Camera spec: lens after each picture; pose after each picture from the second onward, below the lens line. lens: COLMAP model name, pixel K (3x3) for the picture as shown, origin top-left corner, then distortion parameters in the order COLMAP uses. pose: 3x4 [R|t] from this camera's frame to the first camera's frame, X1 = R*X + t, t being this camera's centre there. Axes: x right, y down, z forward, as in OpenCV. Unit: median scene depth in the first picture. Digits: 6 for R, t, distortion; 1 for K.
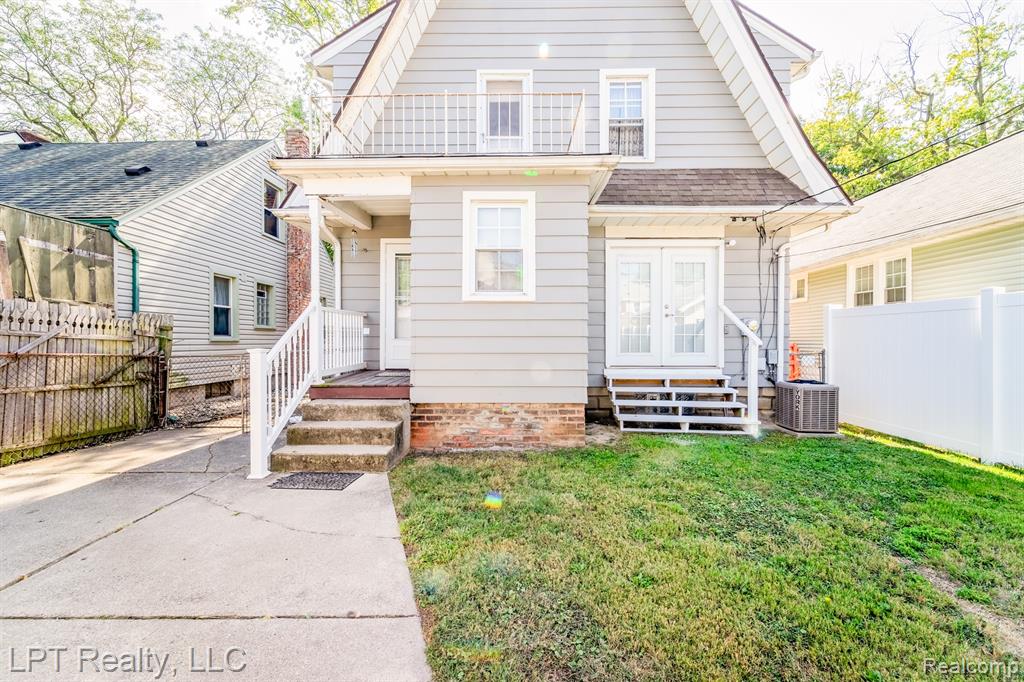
lens RADIAL K [[427.0, 0, 516.6], [0, 427.0, 338.2], [0, 0, 1]] dist [0.001127, 0.000023]
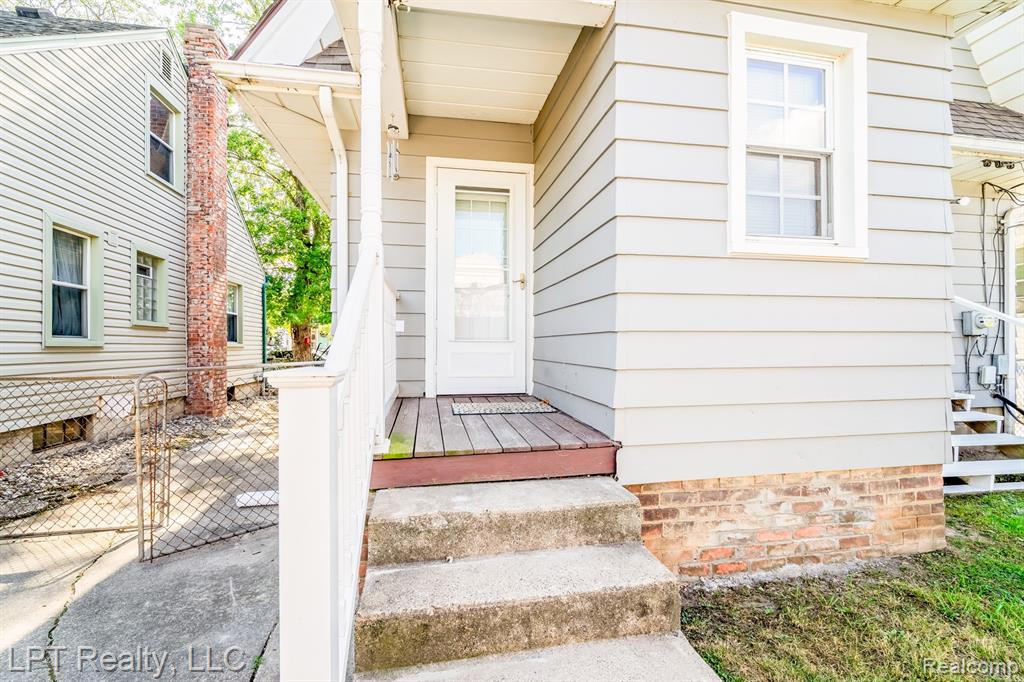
lens RADIAL K [[435.1, 0, 526.4], [0, 435.1, 340.8], [0, 0, 1]] dist [-0.000782, -0.000463]
pose [[0.975709, -0.000055, 0.219069, -0.349404], [0.001735, 0.999971, -0.007477, 0.007507], [-0.219062, 0.007676, 0.975681, 0.476777]]
